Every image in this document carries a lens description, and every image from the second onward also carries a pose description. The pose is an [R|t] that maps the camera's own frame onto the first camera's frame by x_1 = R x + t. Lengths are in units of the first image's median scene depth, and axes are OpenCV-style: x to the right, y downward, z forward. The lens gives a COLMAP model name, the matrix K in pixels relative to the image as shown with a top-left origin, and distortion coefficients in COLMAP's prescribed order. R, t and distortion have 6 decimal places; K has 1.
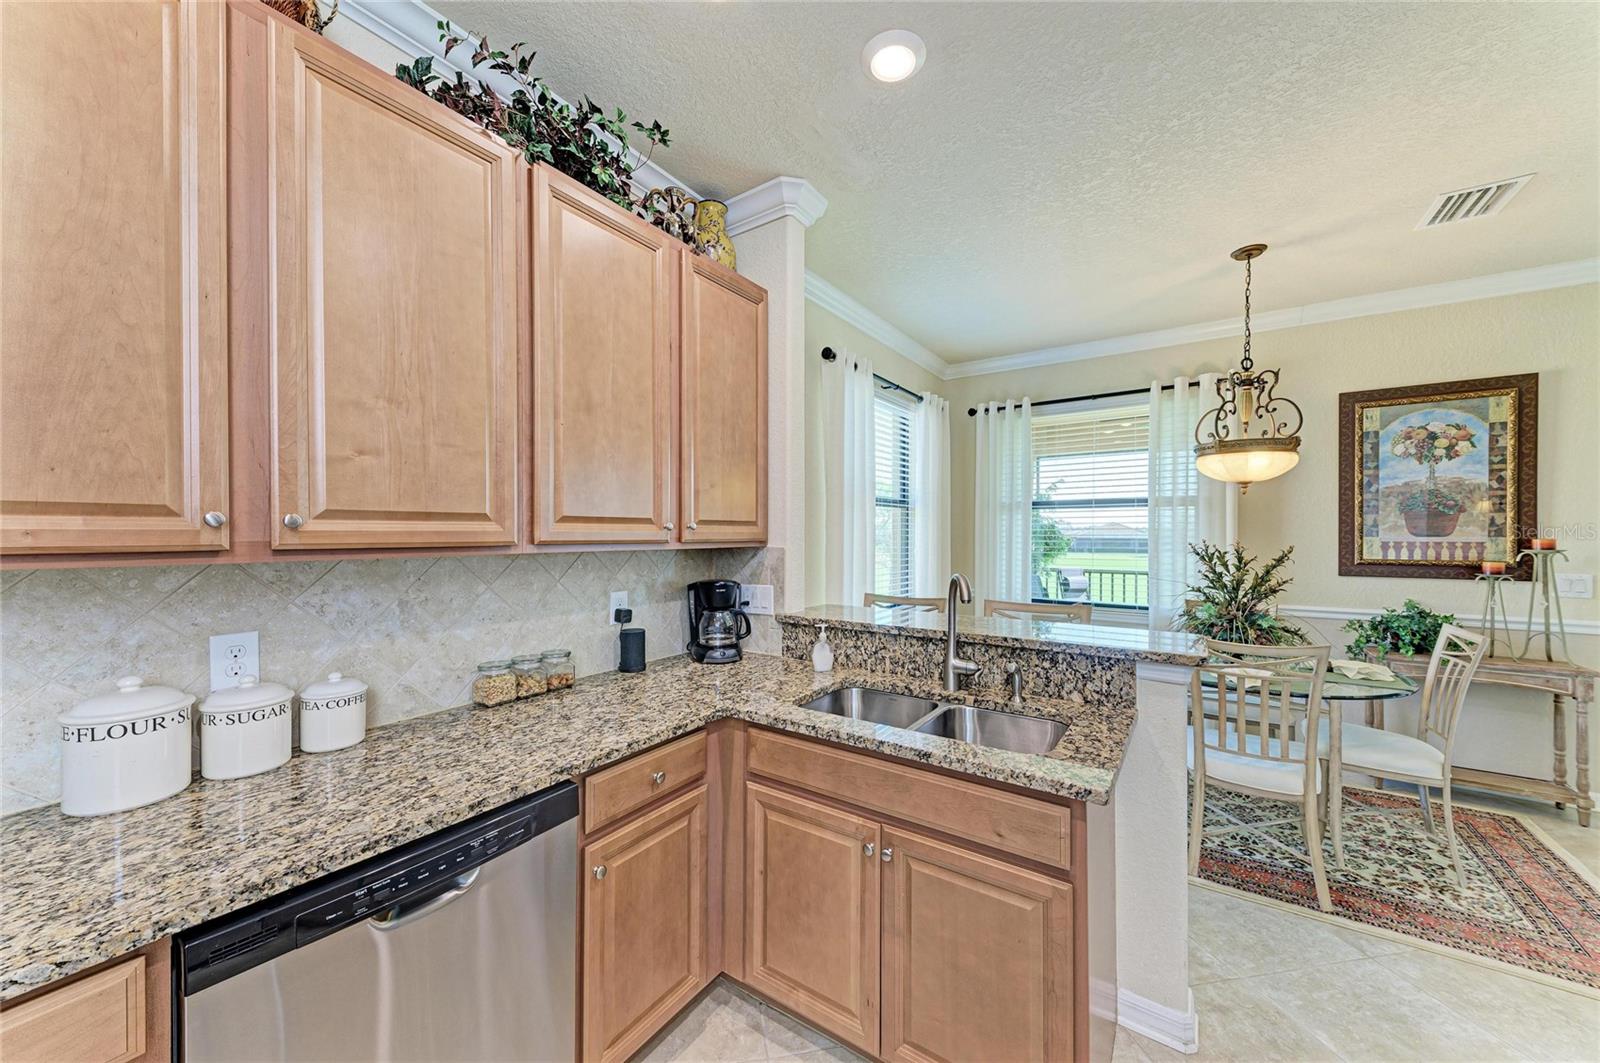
lens RADIAL K [[578.9, 0, 806.8], [0, 578.9, 539.4], [0, 0, 1]] dist [0.014735, -0.001523]
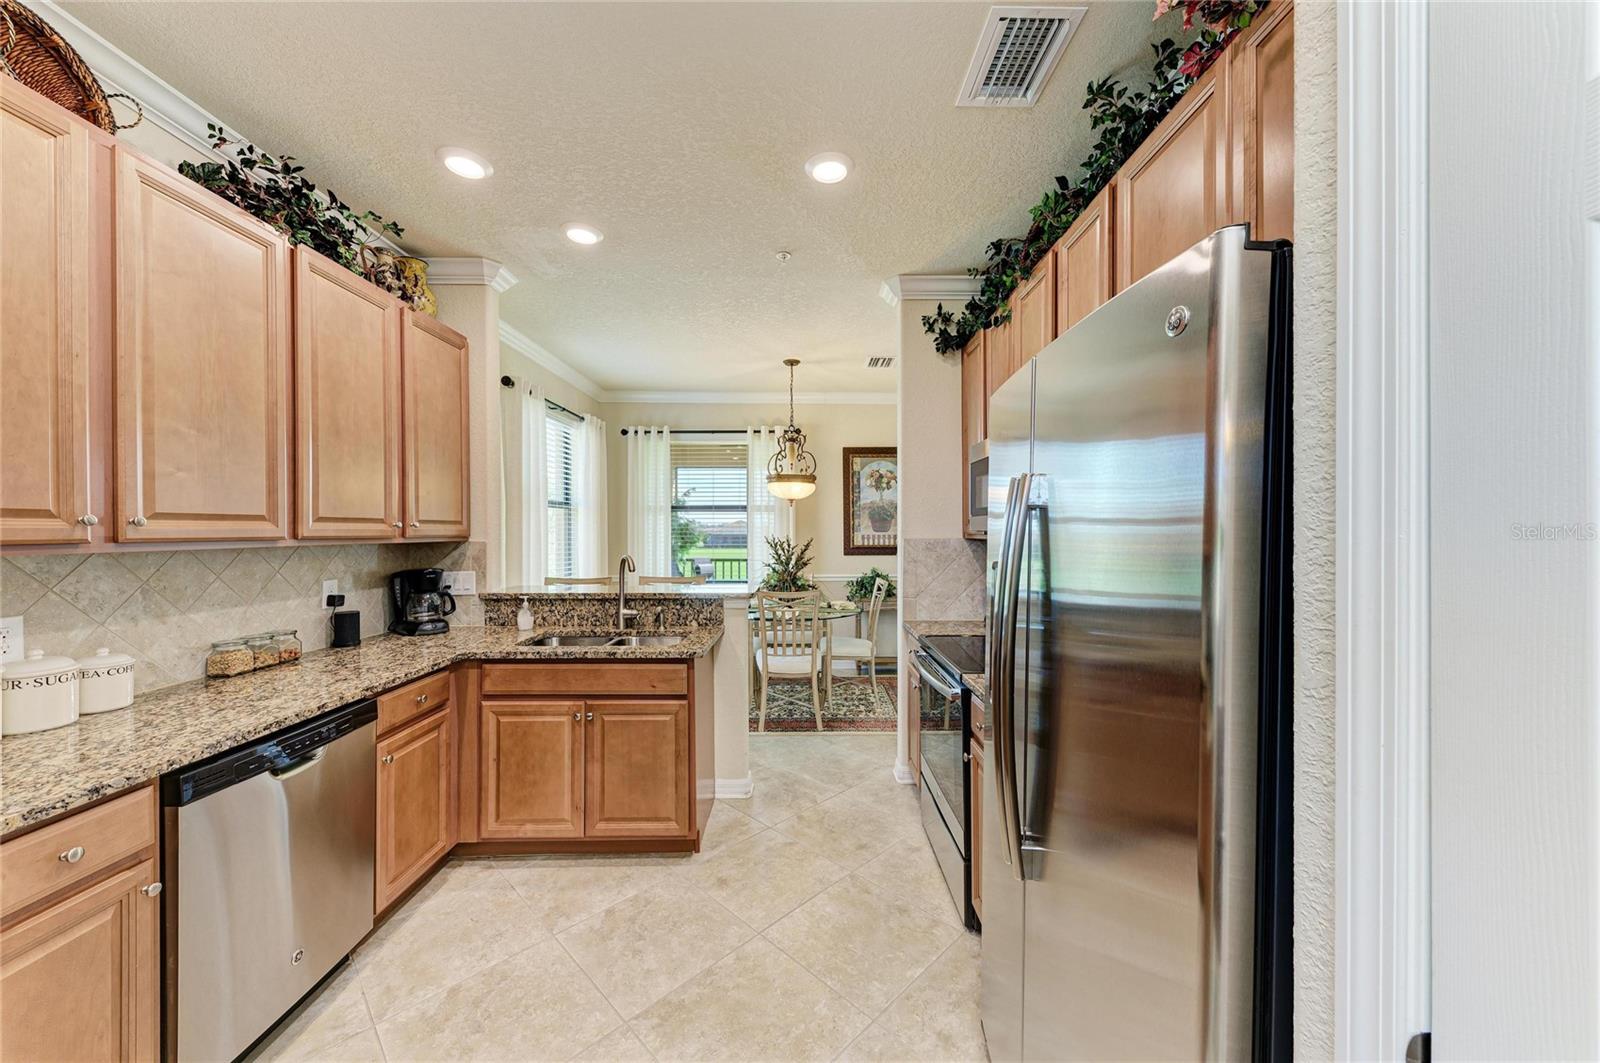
lens RADIAL K [[578.9, 0, 804.8], [0, 578.9, 538.0], [0, 0, 1]] dist [0.014735, -0.001523]
pose [[0.828644, -0.008220, 0.559716, -0.225176], [0.006459, 0.999966, 0.005123, 0.006073], [-0.559739, -0.000630, 0.828669, -0.604760]]
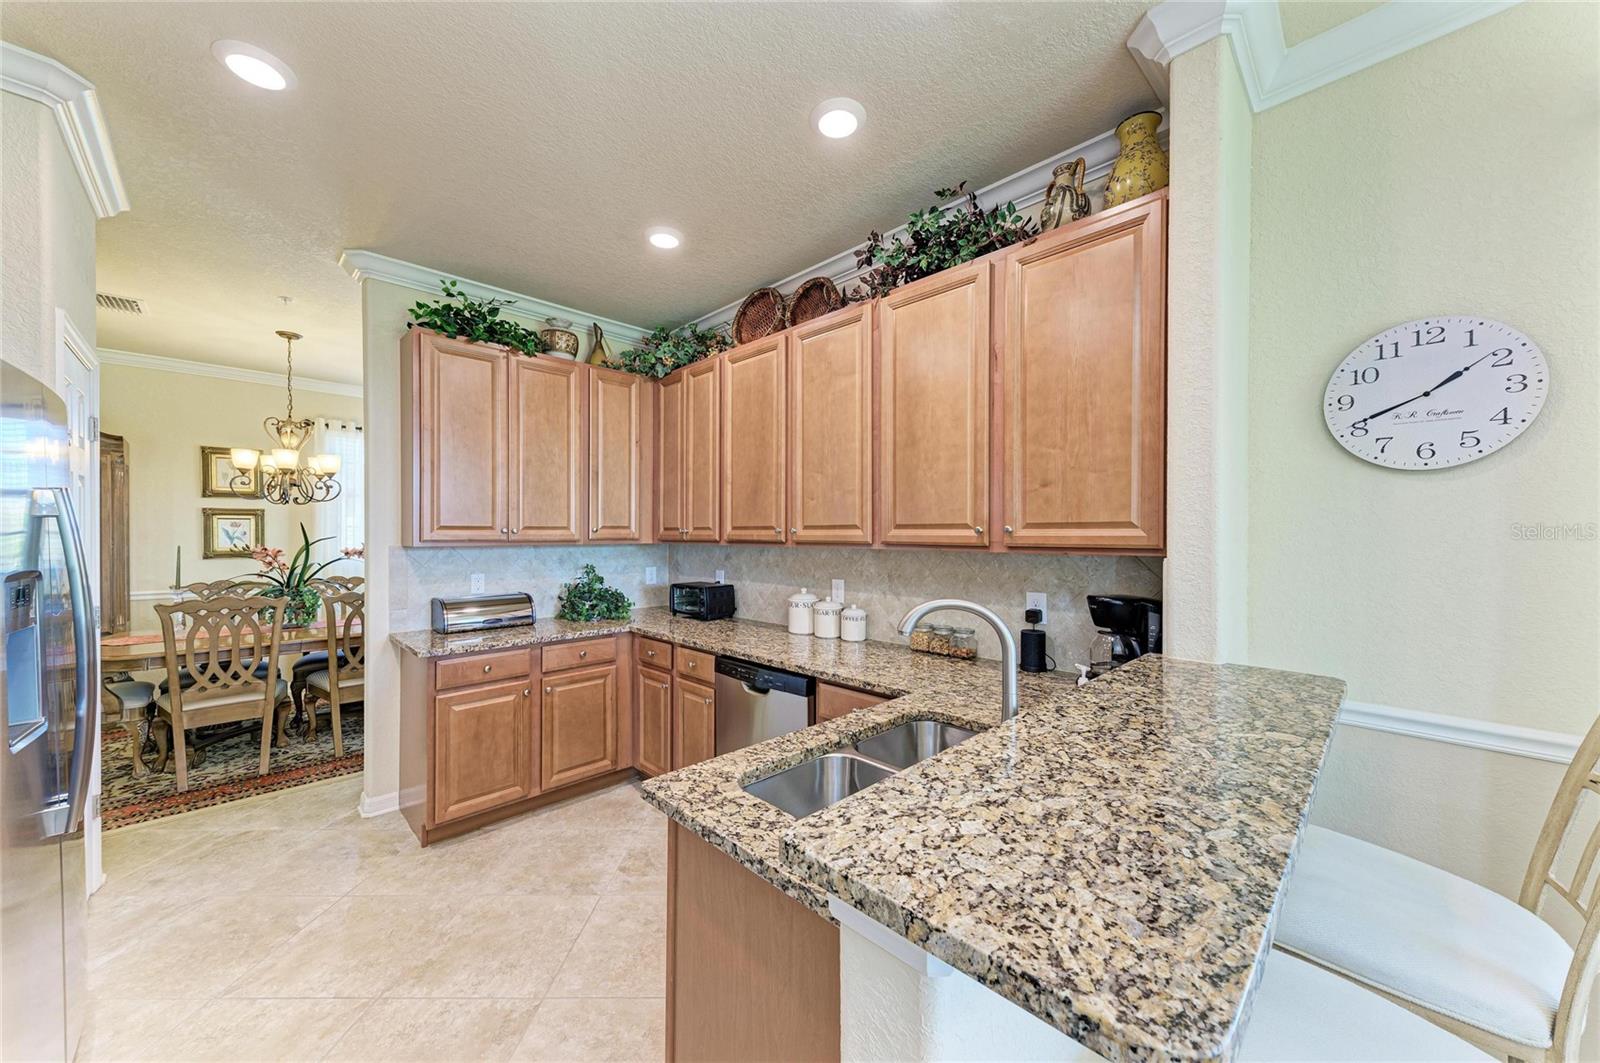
lens RADIAL K [[578.9, 0, 796.9], [0, 578.9, 534.9], [0, 0, 1]] dist [0.014735, -0.001523]
pose [[-0.198098, 0.002154, -0.980180, 0.934558], [-0.011617, 0.999922, 0.004545, -0.015963], [0.980113, 0.012287, -0.198058, 0.930139]]
